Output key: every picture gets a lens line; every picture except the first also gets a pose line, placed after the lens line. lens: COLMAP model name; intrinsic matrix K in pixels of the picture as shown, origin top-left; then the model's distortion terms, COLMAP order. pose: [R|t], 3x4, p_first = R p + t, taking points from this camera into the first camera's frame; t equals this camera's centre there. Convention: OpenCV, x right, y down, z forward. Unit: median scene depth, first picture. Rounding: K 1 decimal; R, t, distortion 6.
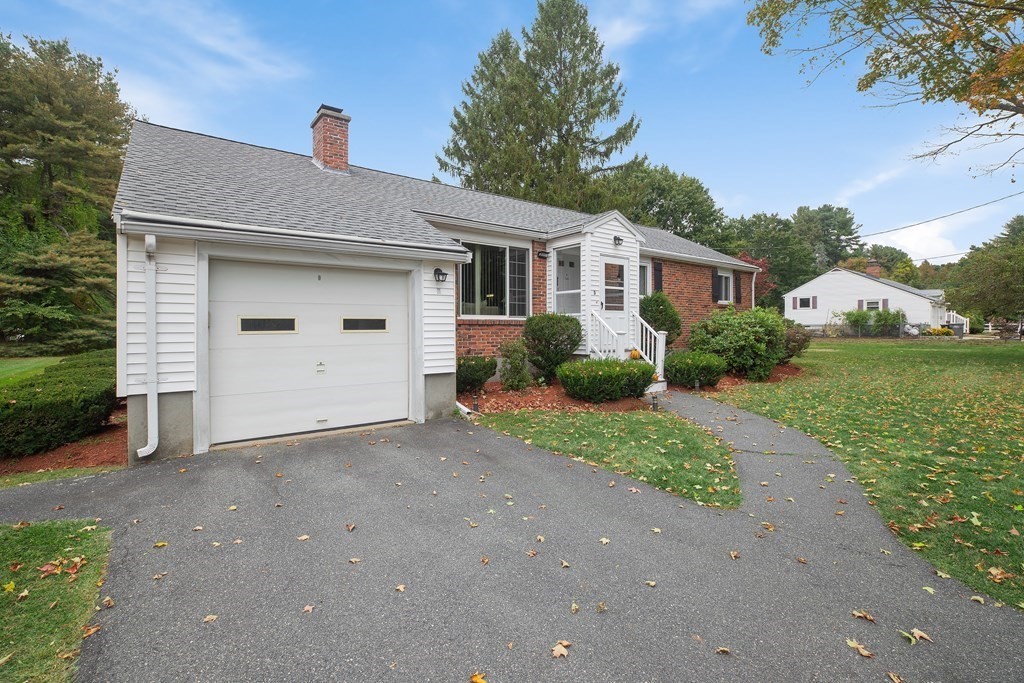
lens RADIAL K [[471.6, 0, 511.6], [0, 471.6, 331.5], [0, 0, 1]] dist [-0.001374, -0.000003]
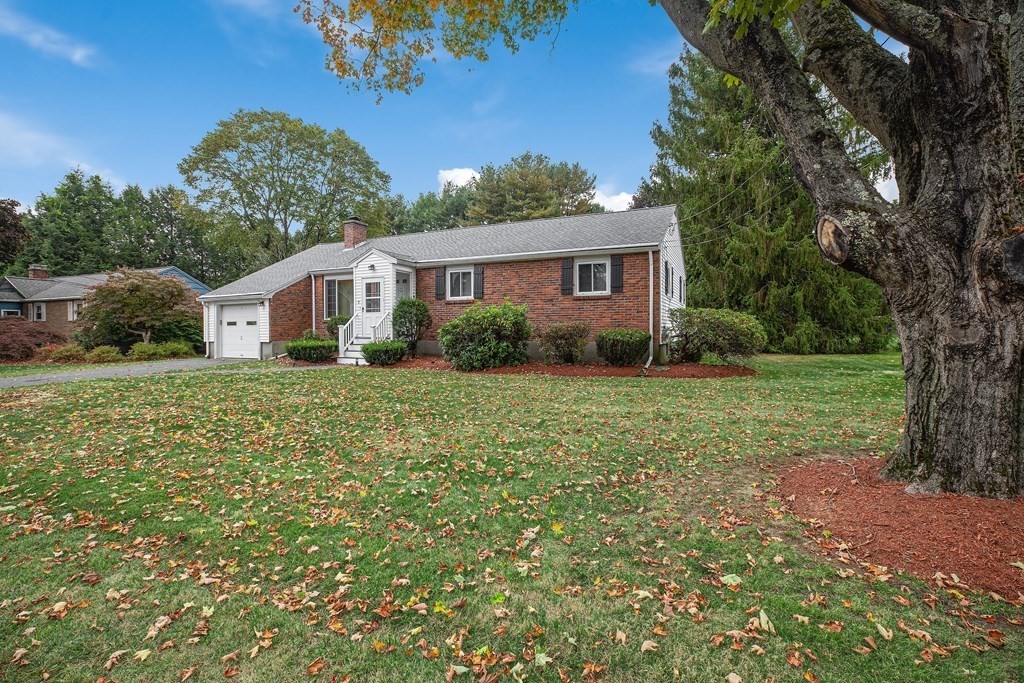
lens RADIAL K [[469.7, 0, 512.0], [0, 469.7, 341.5], [0, 0, 1]] dist [-0.030966, 0.000664]
pose [[0.465349, 0.025387, -0.884763, 1.809927], [-0.002838, 0.999626, 0.027191, 0.009110], [0.885123, -0.010142, 0.465247, 0.686891]]
